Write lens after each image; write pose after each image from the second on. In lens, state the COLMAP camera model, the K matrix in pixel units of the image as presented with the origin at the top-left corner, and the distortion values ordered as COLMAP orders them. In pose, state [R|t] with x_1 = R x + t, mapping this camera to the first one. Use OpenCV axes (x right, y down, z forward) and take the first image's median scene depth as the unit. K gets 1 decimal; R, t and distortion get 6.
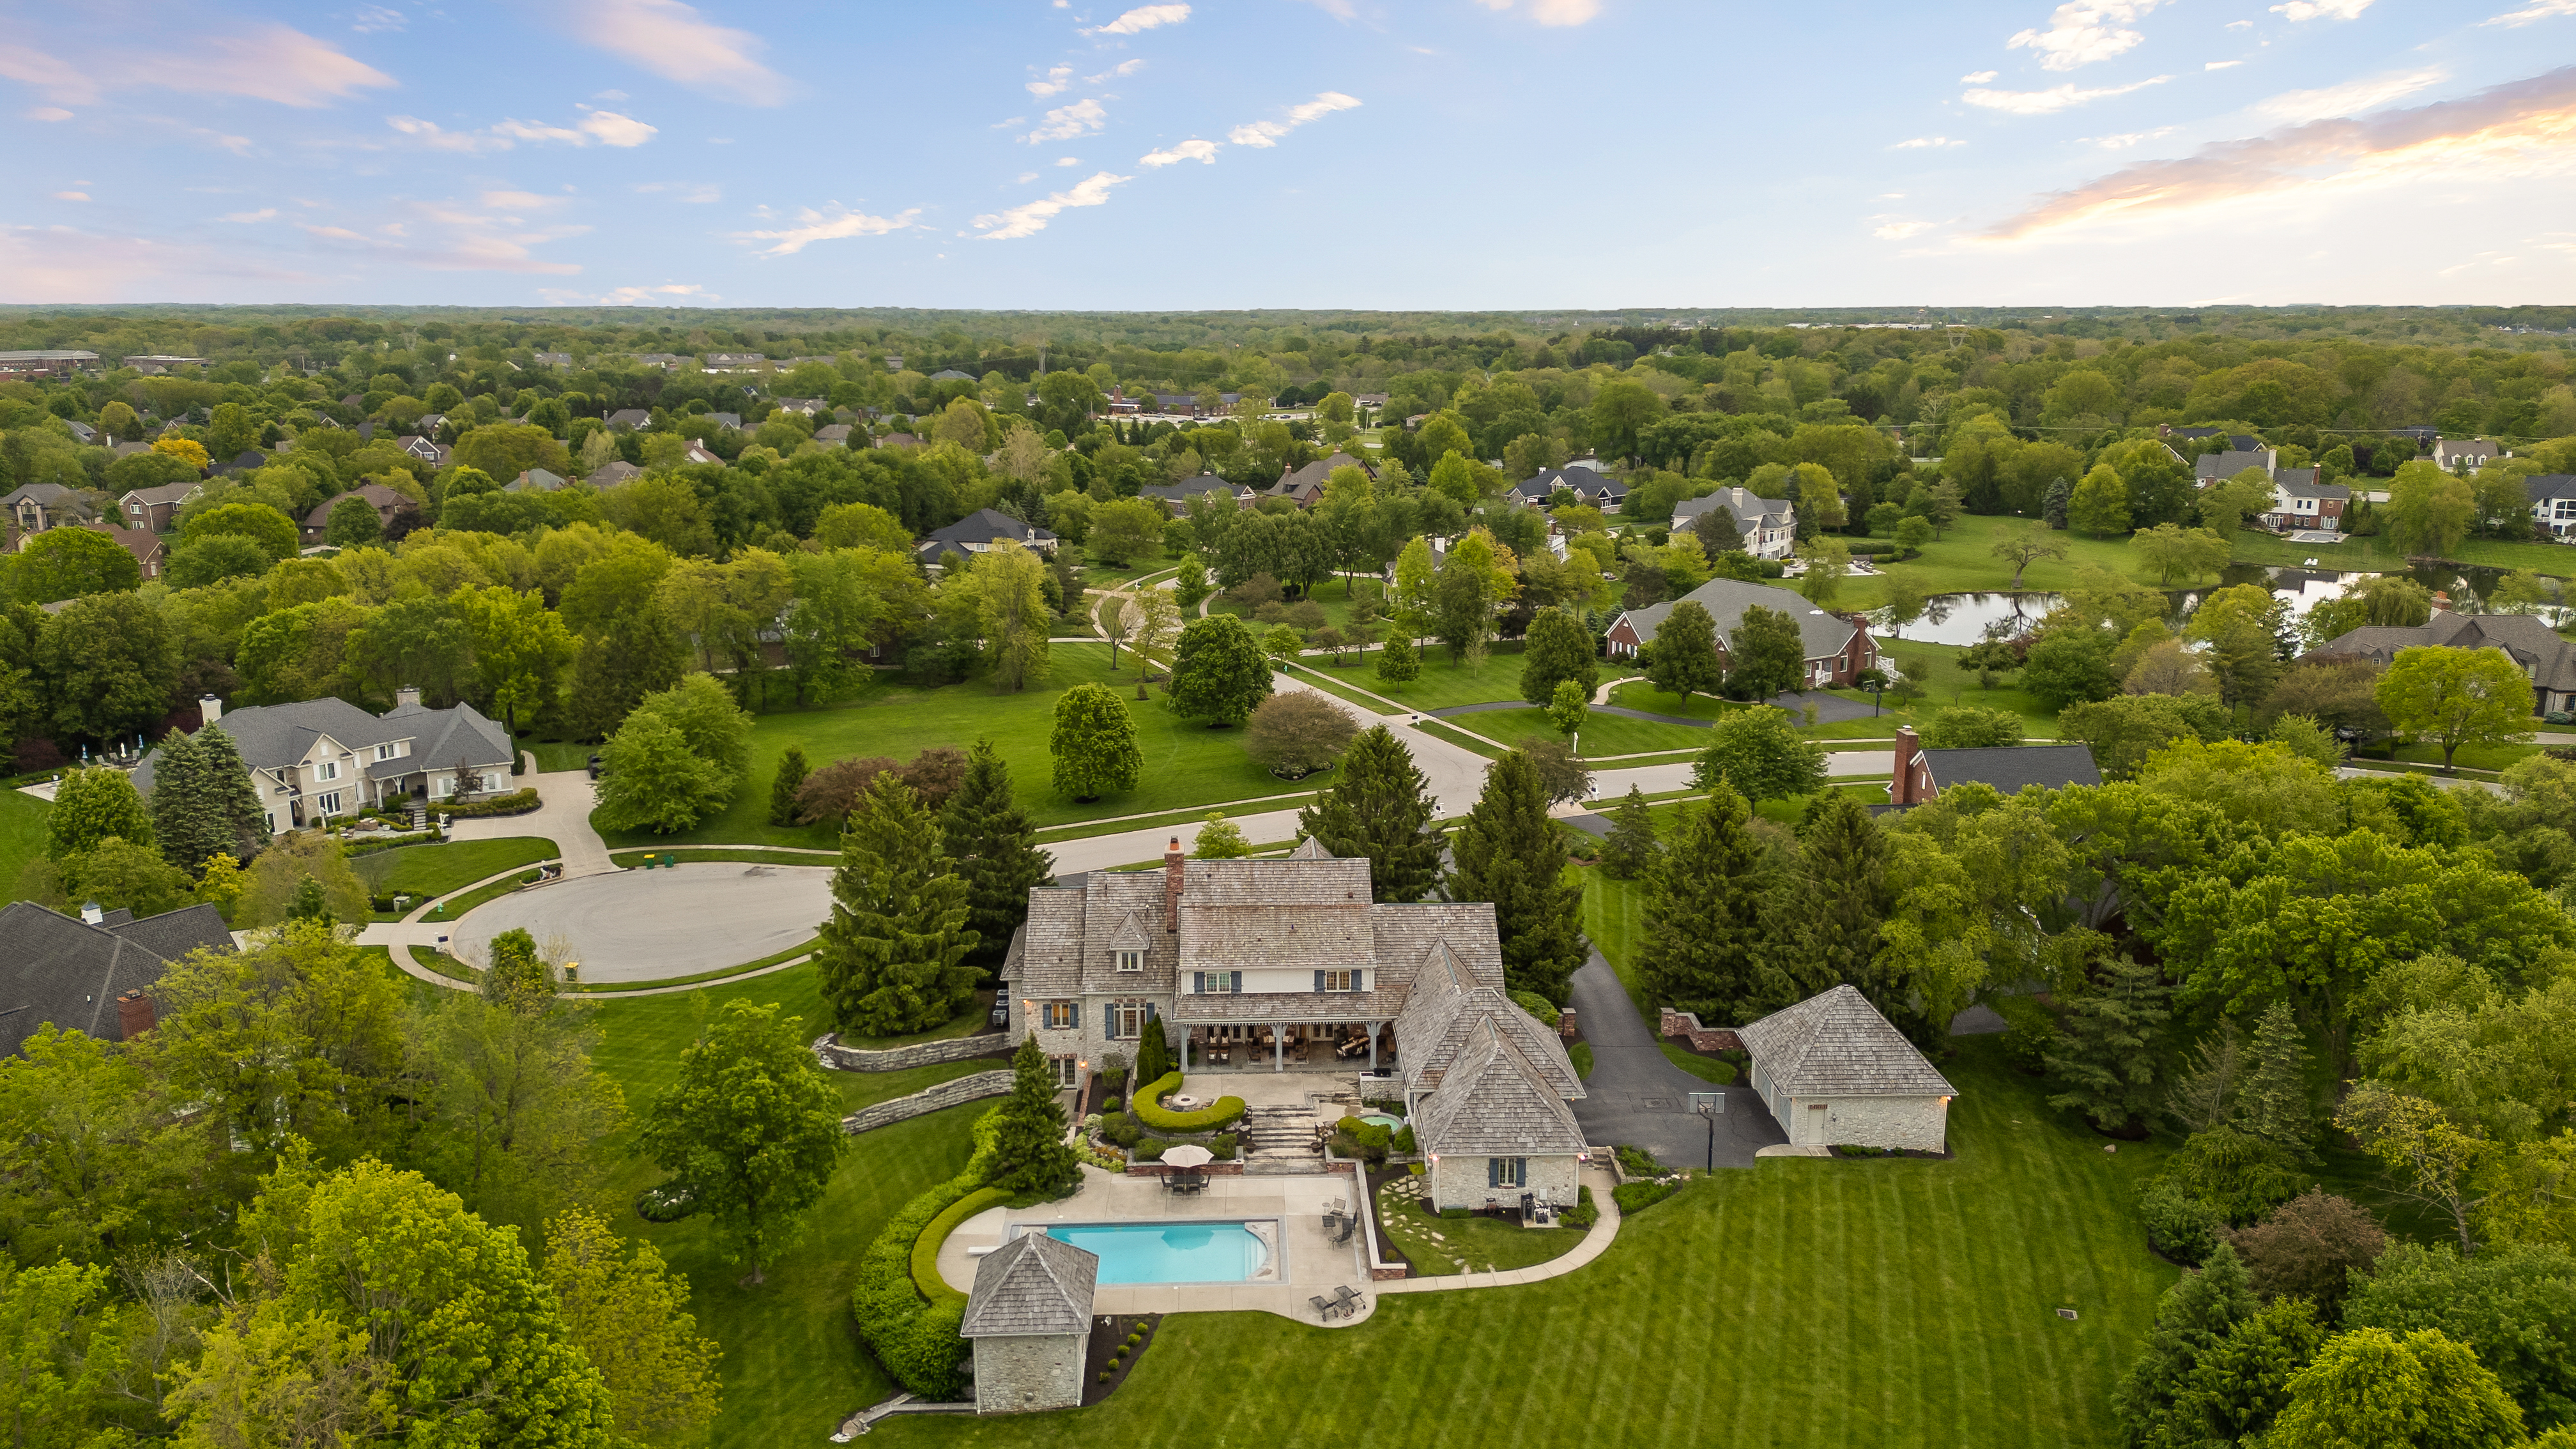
lens RADIAL K [[1885.5, 0, 1289.8], [0, 1885.5, 713.3], [0, 0, 1]] dist [0.119358, -0.124813]
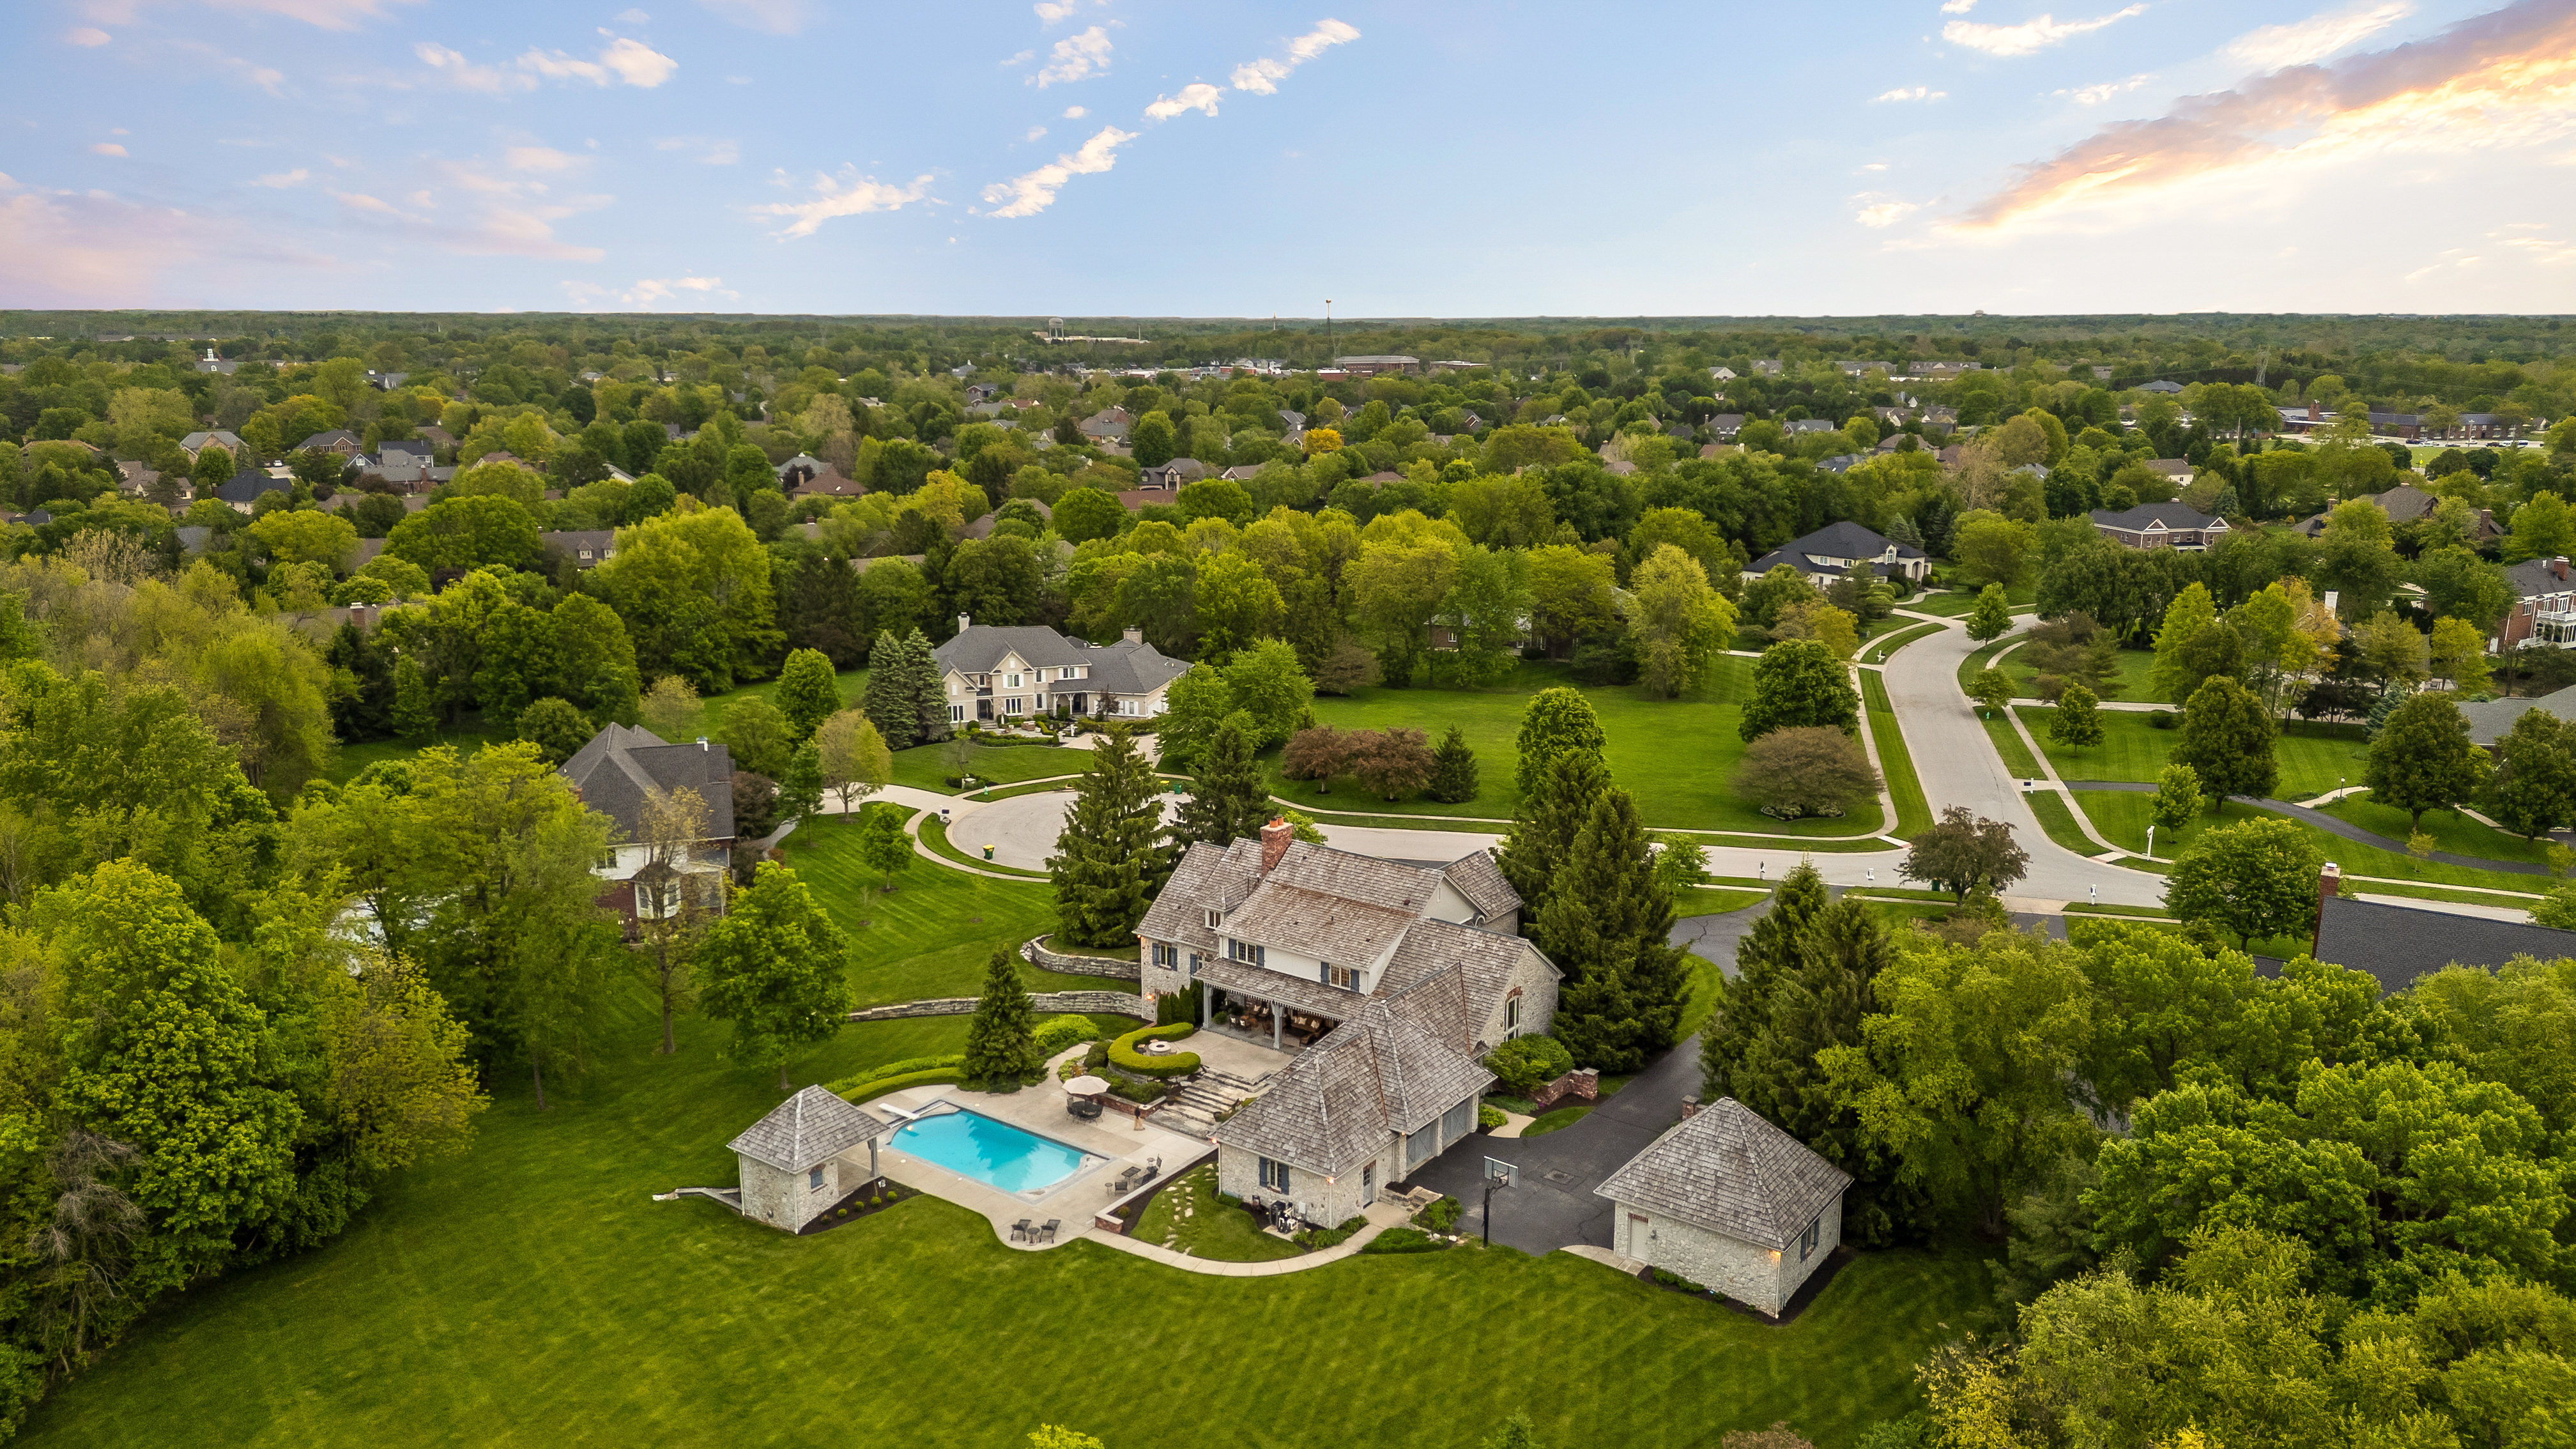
lens RADIAL K [[1866.3, 0, 1271.8], [0, 1866.3, 765.7], [0, 0, 1]] dist [0.179726, -0.384719]
pose [[0.777090, 0.150150, -0.611217, 0.677596], [-0.135647, 0.988259, 0.070314, -0.041807], [0.614598, 0.028270, 0.788334, 0.205460]]
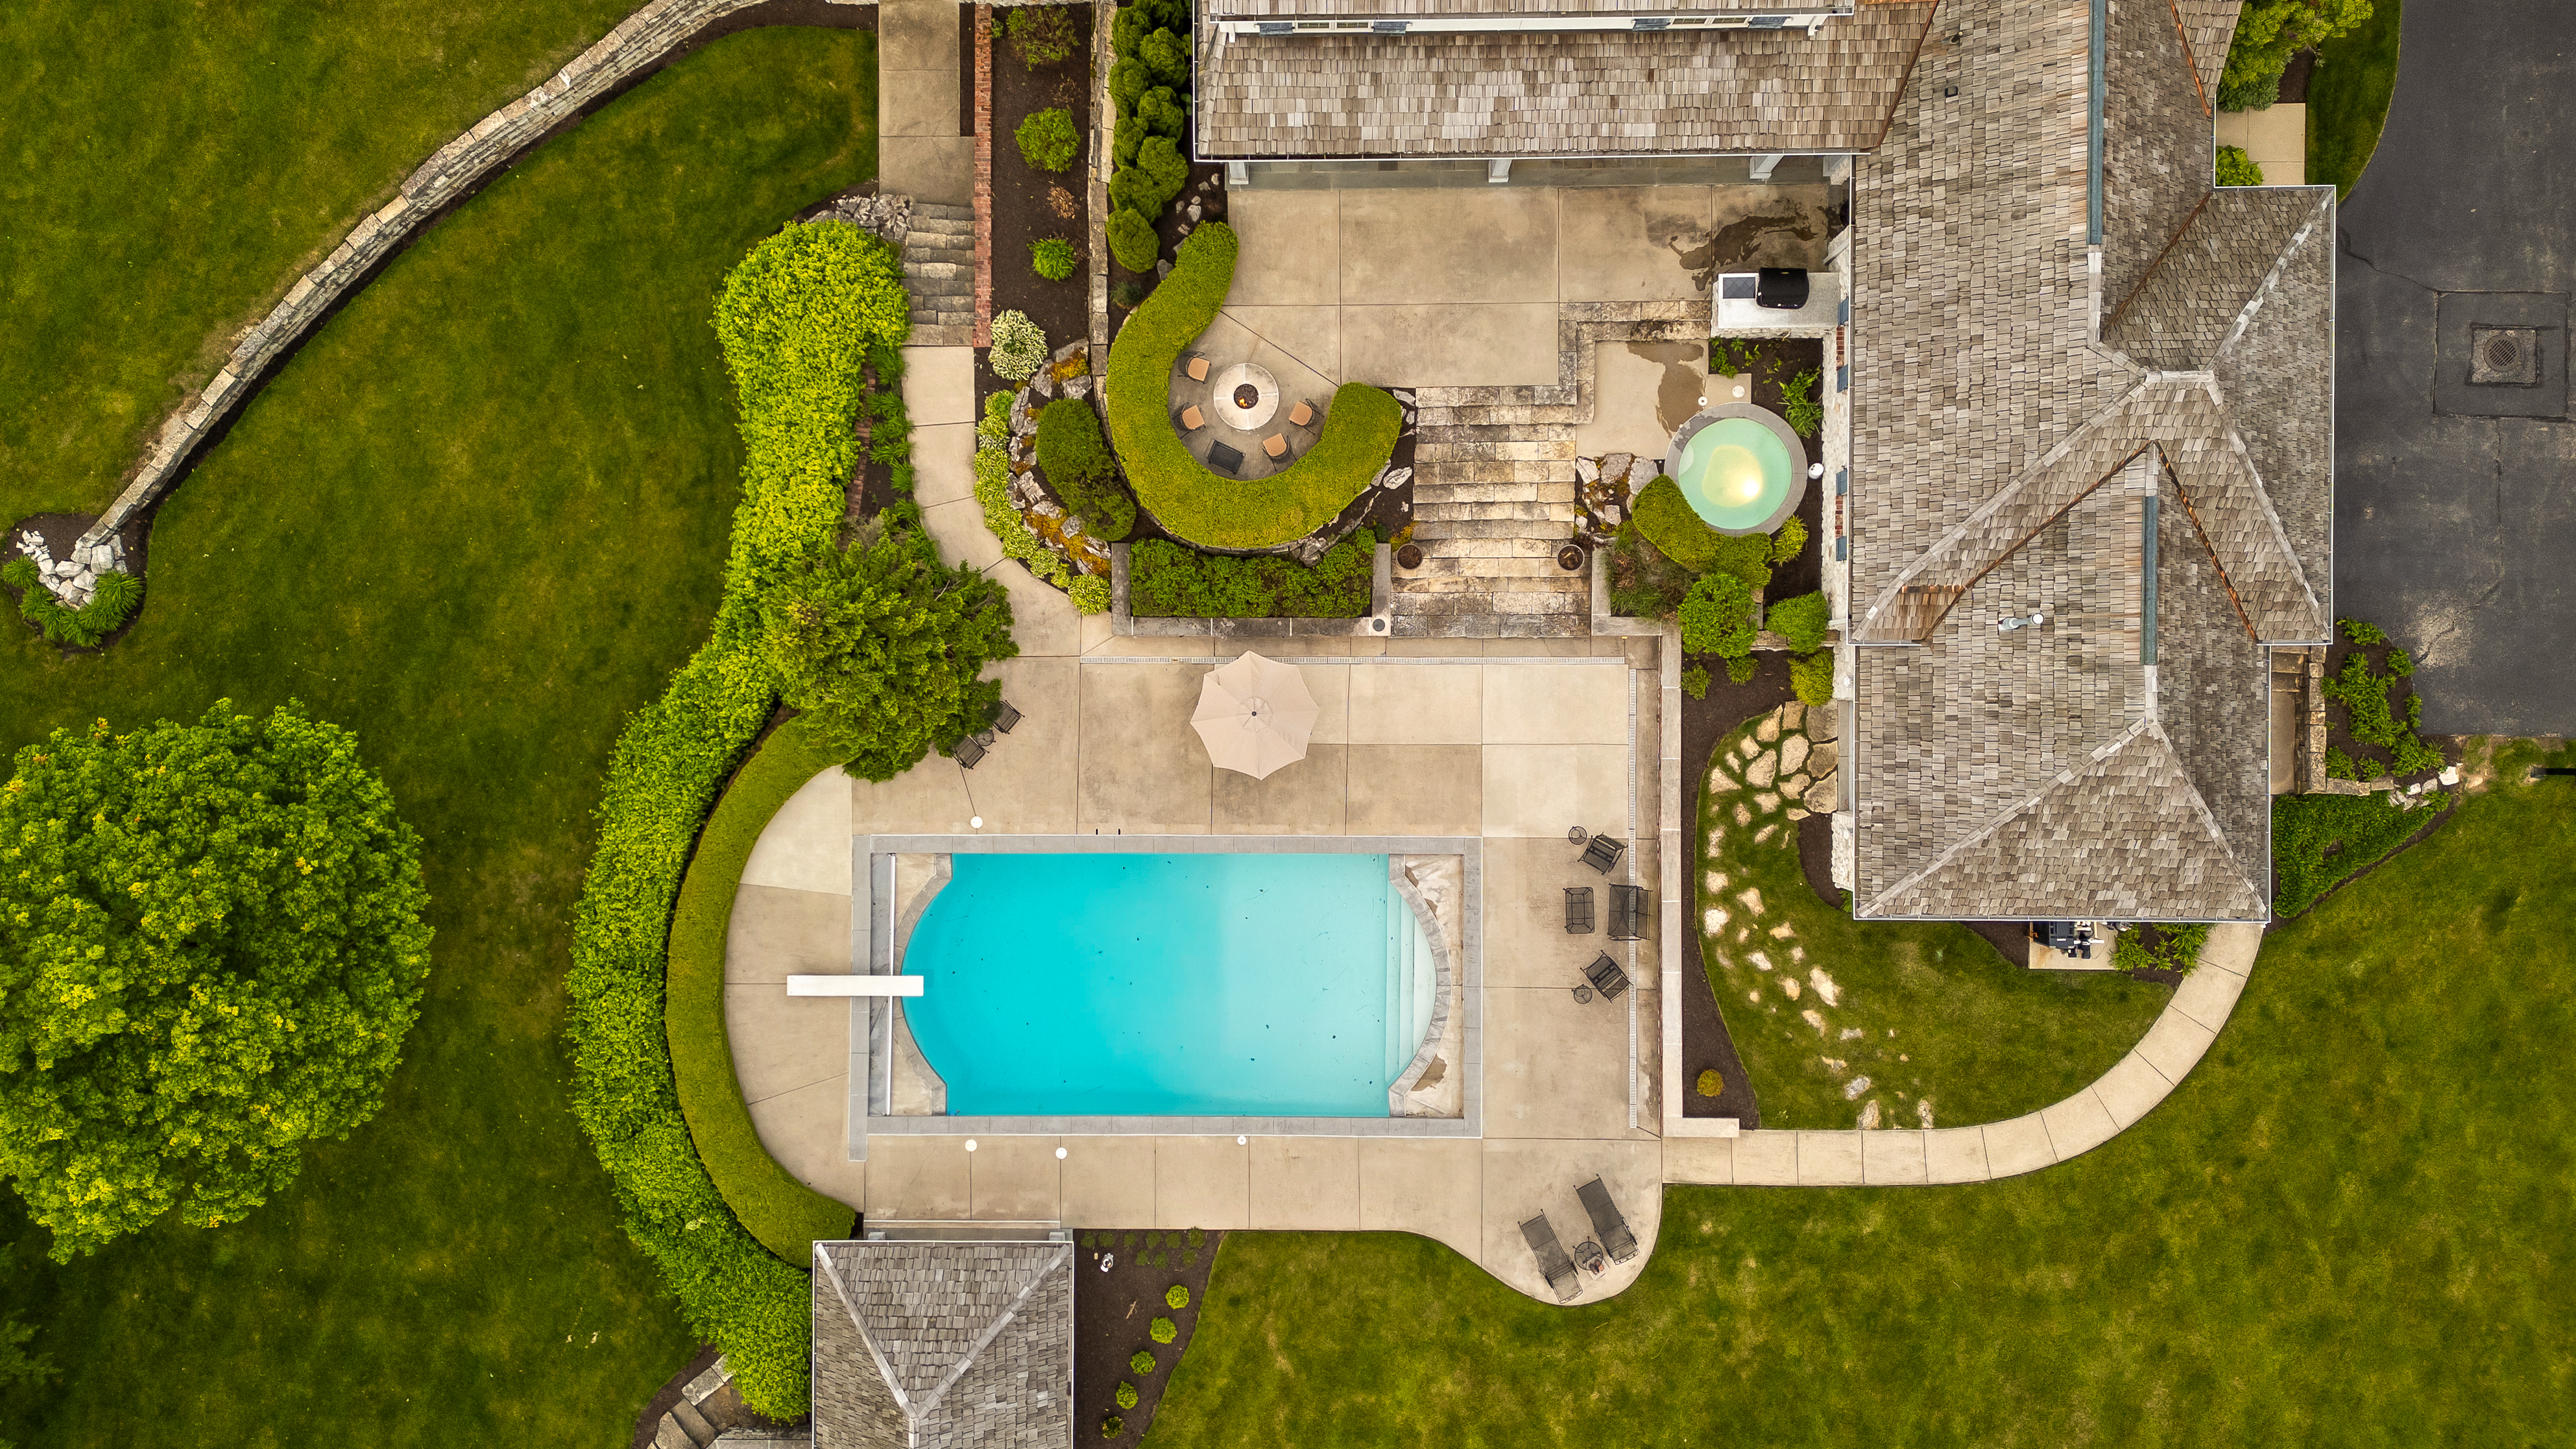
lens RADIAL K [[1907.7, 0, 1225.6], [0, 1907.7, 708.2], [0, 0, 1]] dist [0.120449, -0.141420]
pose [[0.999062, 0.039013, -0.018793, -0.054355], [0.010013, 0.214094, 0.976762, -0.176304], [0.042130, -0.976034, 0.213502, 0.926441]]
